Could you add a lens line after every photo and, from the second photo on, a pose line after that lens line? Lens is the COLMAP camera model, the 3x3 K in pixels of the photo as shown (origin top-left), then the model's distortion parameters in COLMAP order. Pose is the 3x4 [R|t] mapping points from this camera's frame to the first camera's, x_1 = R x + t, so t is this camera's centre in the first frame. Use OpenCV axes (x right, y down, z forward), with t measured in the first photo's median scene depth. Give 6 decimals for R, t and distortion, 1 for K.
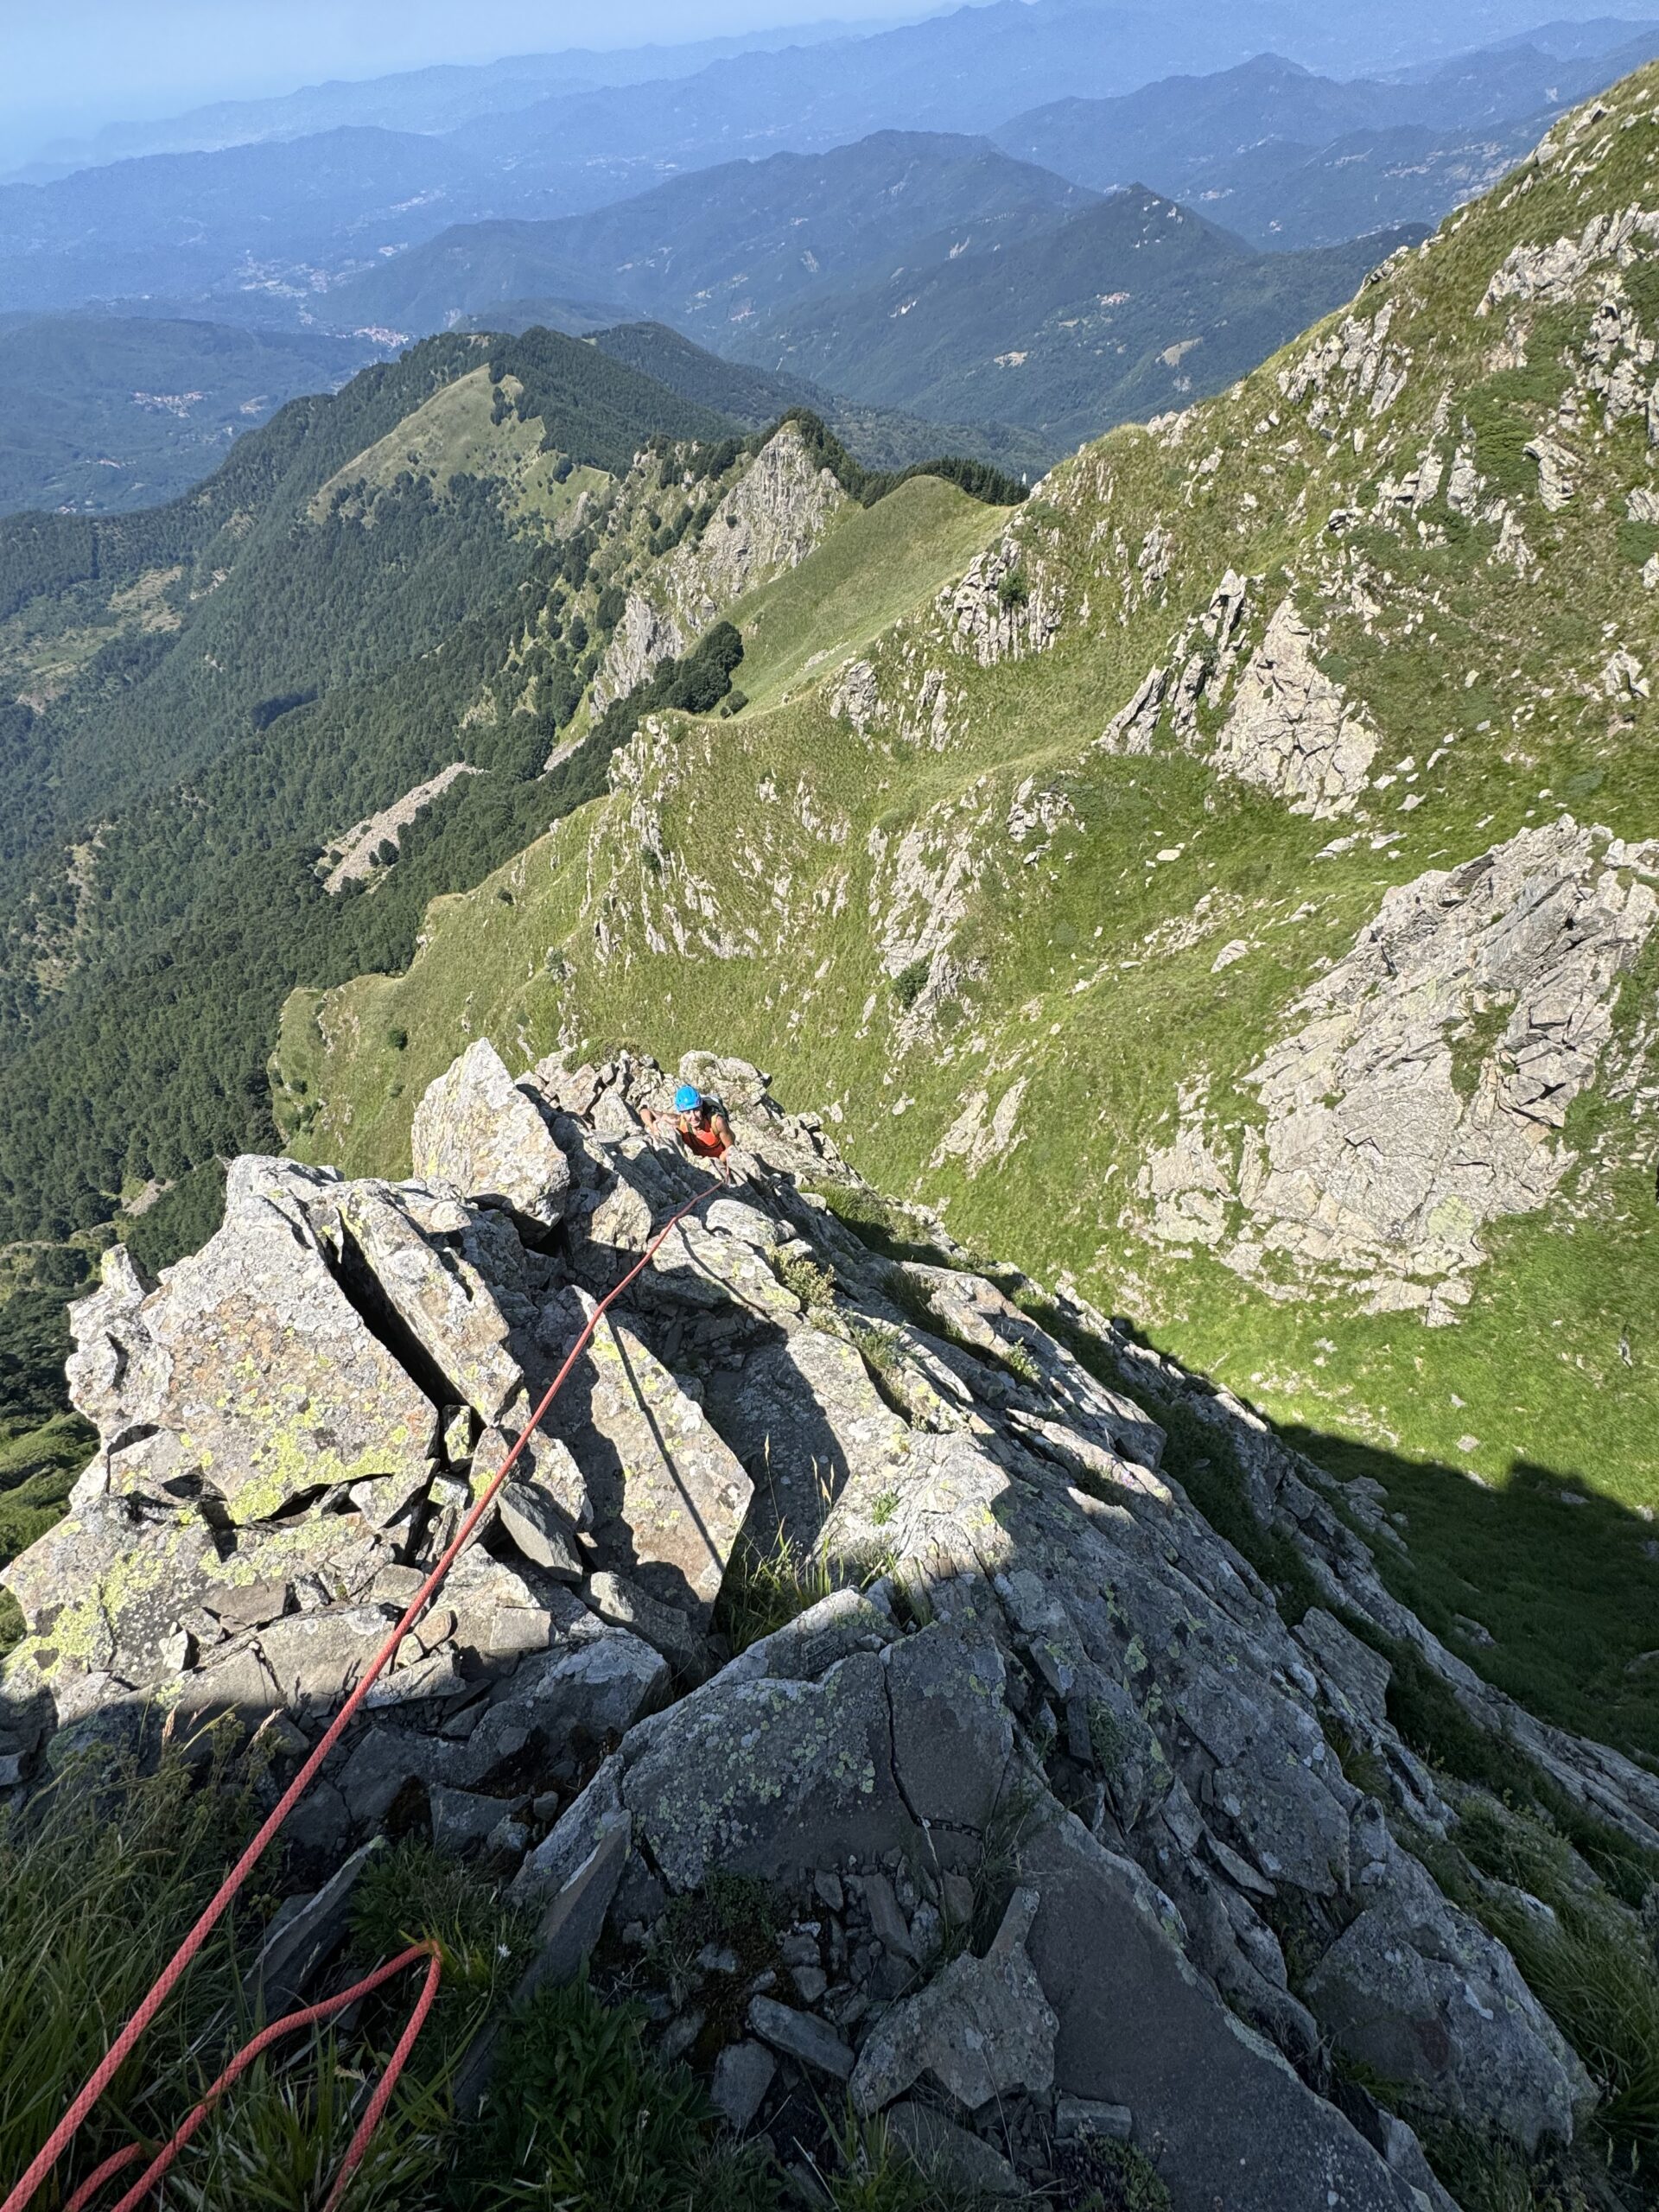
lens RADIAL K [[960.9, 0, 849.9], [0, 960.9, 1091.9], [0, 0, 1]] dist [-0.000693, 0.000051]
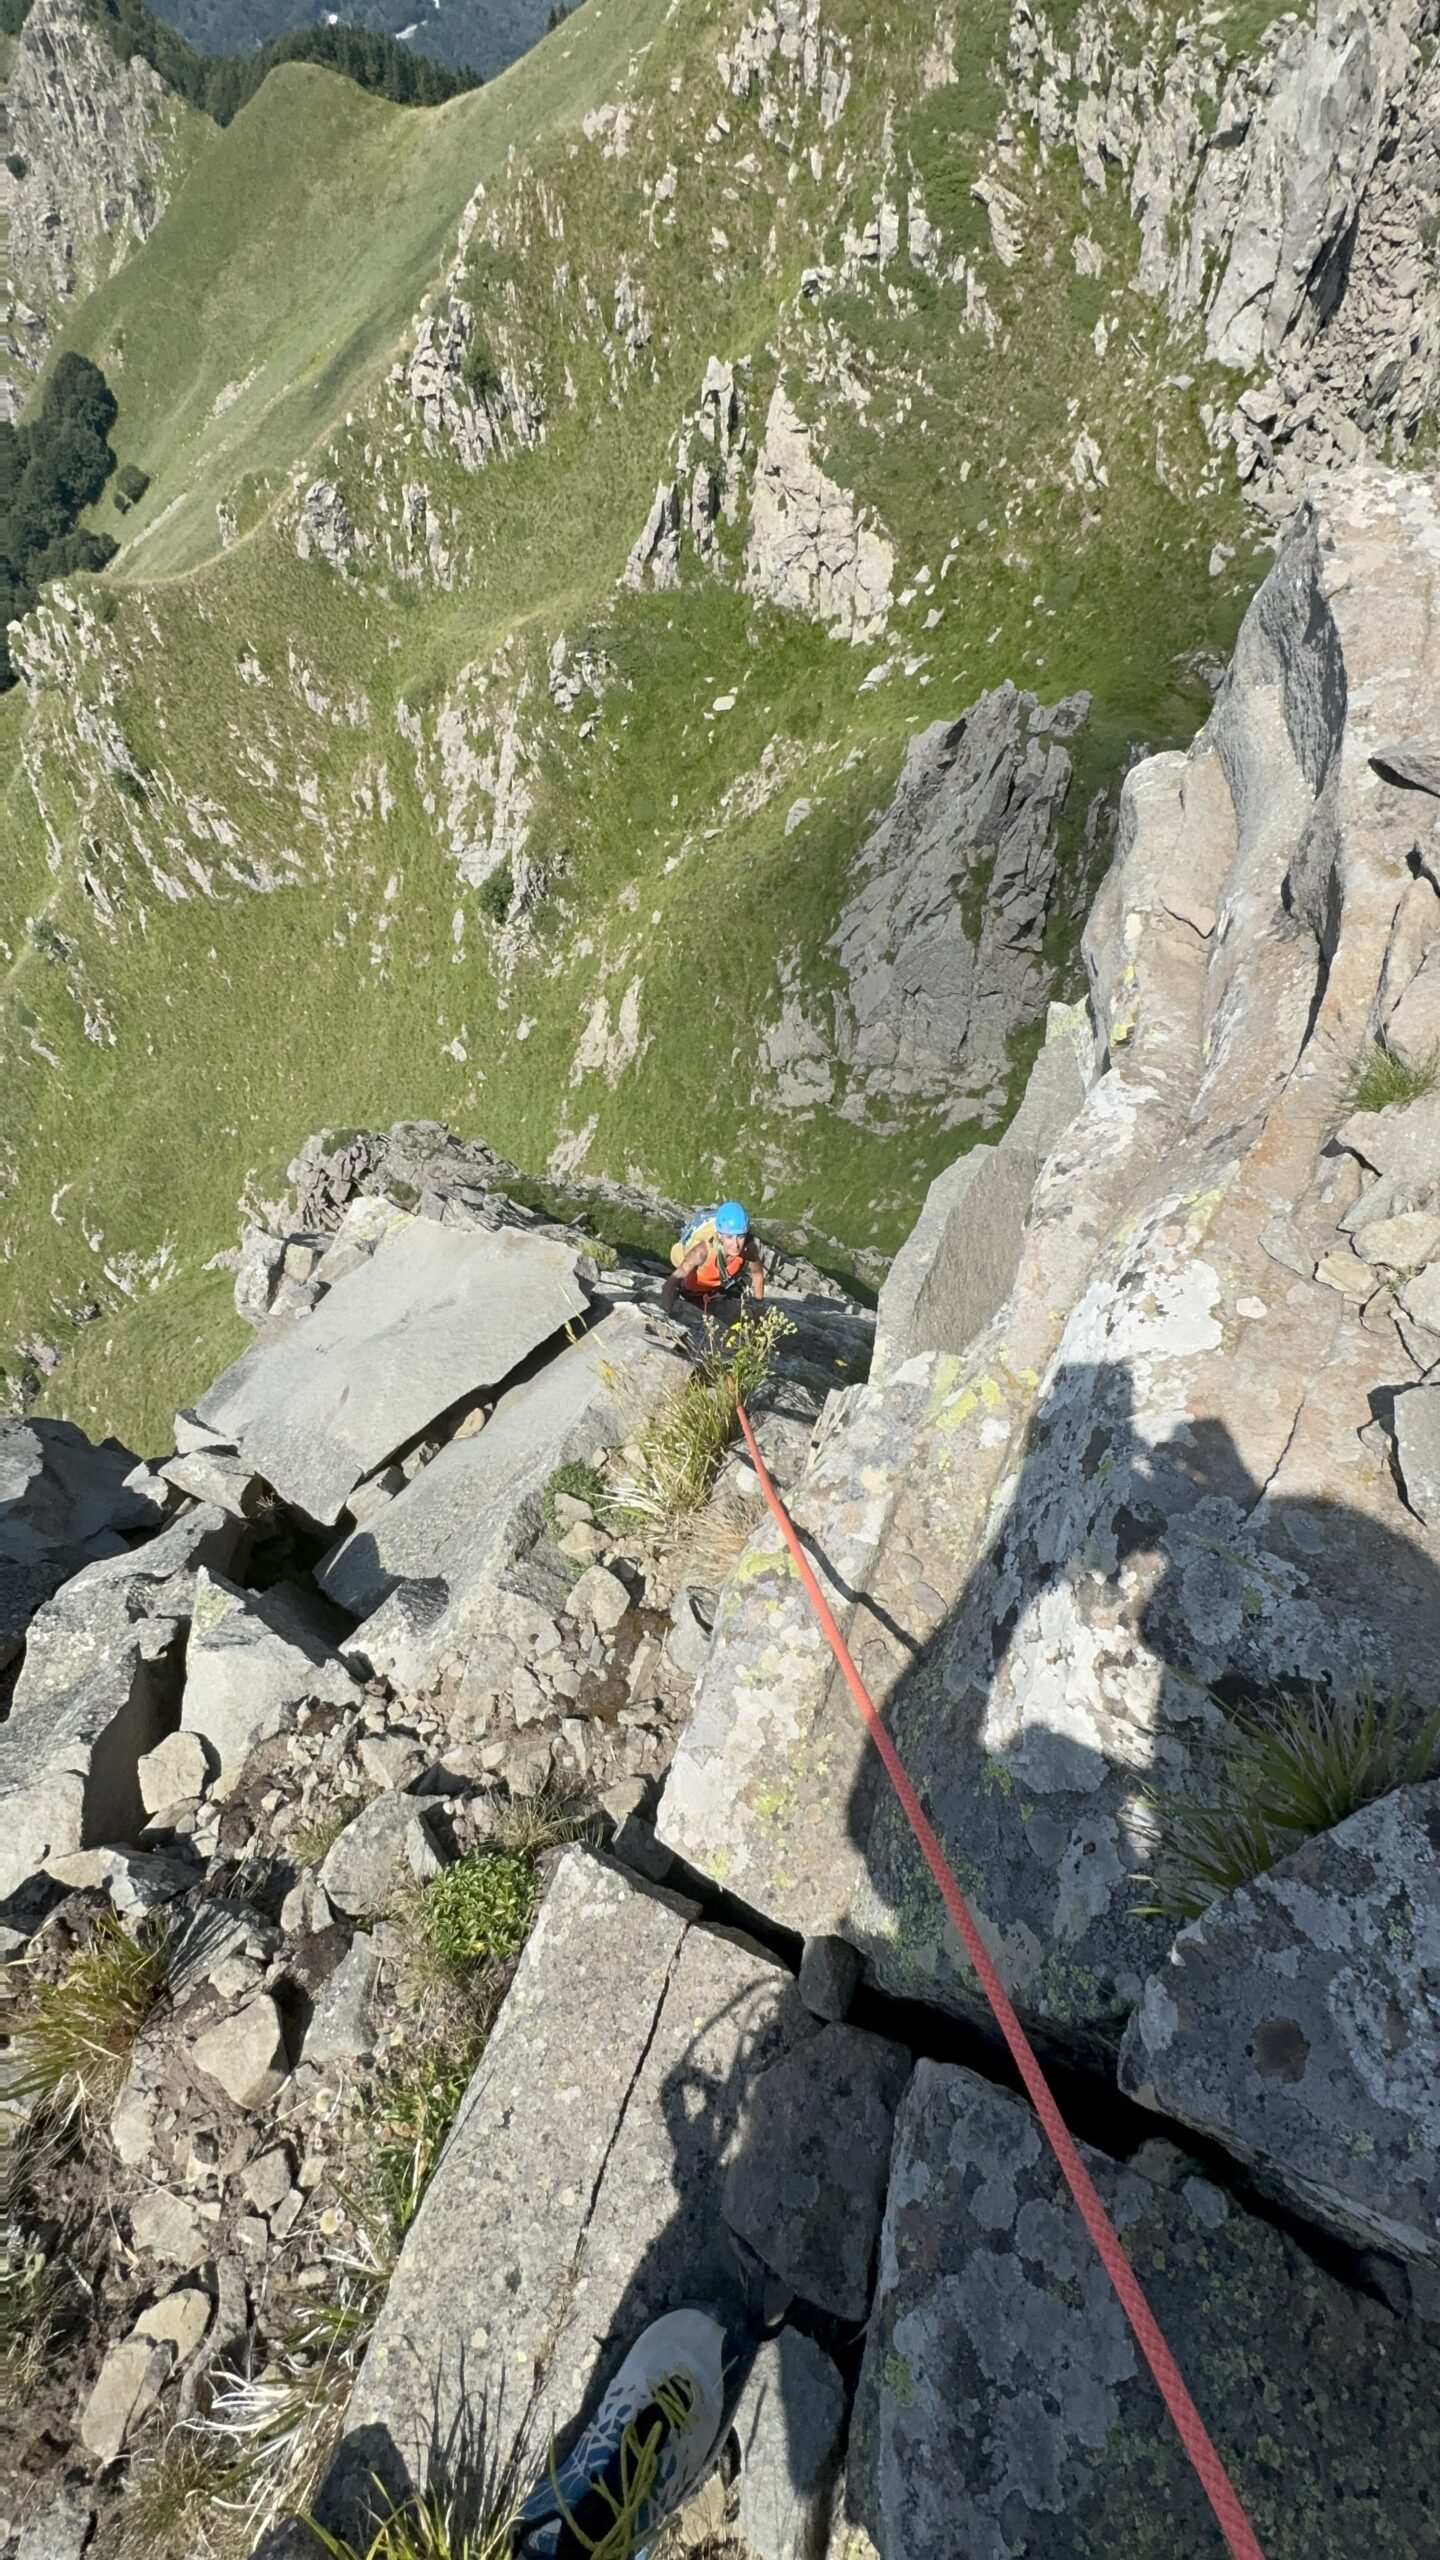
lens RADIAL K [[1189.7, 0, 738.2], [0, 1189.7, 1284.6], [0, 0, 1]] dist [-0.000917, -0.000274]
pose [[0.946125, -0.283965, 0.155601, -0.001420], [0.230233, 0.927859, 0.293378, -0.055455], [-0.227685, -0.241748, 0.943248, -0.252313]]
